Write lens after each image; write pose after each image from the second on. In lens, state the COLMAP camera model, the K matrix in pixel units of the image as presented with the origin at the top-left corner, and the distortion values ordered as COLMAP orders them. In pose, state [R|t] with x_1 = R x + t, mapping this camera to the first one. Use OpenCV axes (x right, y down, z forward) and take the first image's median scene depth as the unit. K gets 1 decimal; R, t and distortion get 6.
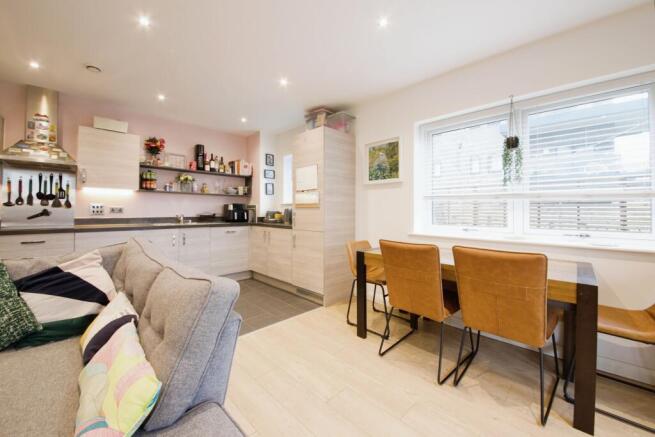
lens RADIAL K [[256.3, 0, 331.7], [0, 256.3, 207.6], [0, 0, 1]] dist [0.013571, -0.016401]
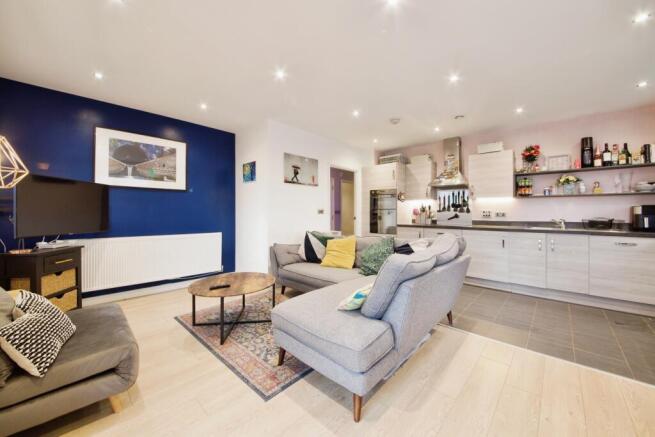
lens RADIAL K [[244.3, 0, 330.7], [0, 244.3, 212.9], [0, 0, 1]] dist [0.011584, -0.012694]
pose [[0.023854, -0.007719, -0.999686, 0.324746], [0.008249, 0.999938, -0.007524, 0.005019], [0.999681, -0.008066, 0.023916, 0.160915]]
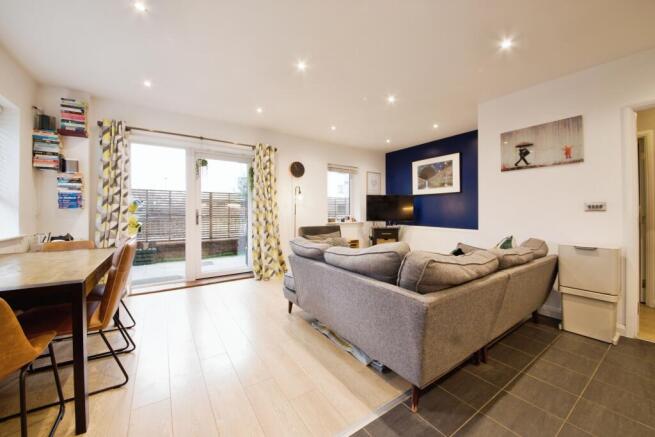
lens RADIAL K [[246.1, 0, 330.4], [0, 246.1, 211.1], [0, 0, 1]] dist [0.020351, -0.016012]
pose [[-0.978600, -0.007567, 0.205631, -0.367975], [-0.009710, 0.999909, -0.009412, 0.010802], [-0.205541, -0.011207, -0.978584, 0.954692]]
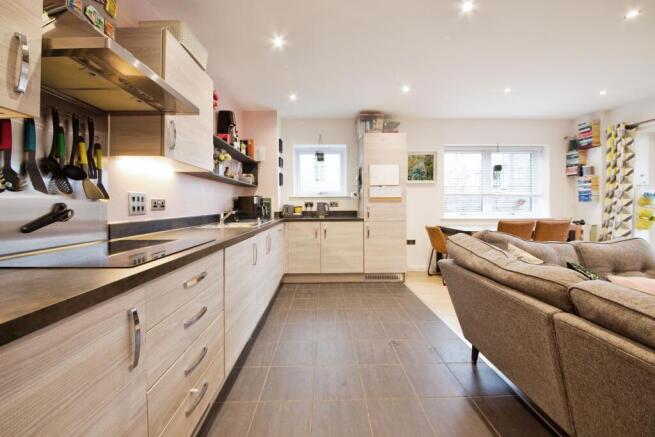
lens RADIAL K [[238.2, 0, 328.5], [0, 238.2, 205.3], [0, 0, 1]] dist [-0.017648, -0.000308]
pose [[0.705914, -0.010705, 0.708217, -0.951931], [-0.000733, 0.999874, 0.015844, 0.002973], [-0.708297, -0.011704, 0.705817, 0.413706]]
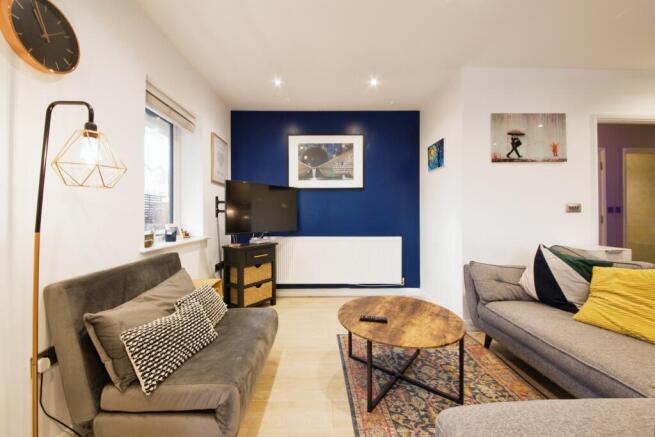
lens RADIAL K [[251.7, 0, 323.6], [0, 251.7, 213.5], [0, 0, 1]] dist [0.012910, -0.015411]
pose [[-0.713007, -0.002313, -0.701153, 0.042236], [0.007876, 0.999905, -0.011307, 0.003759], [0.701113, -0.013584, -0.712921, 0.148881]]
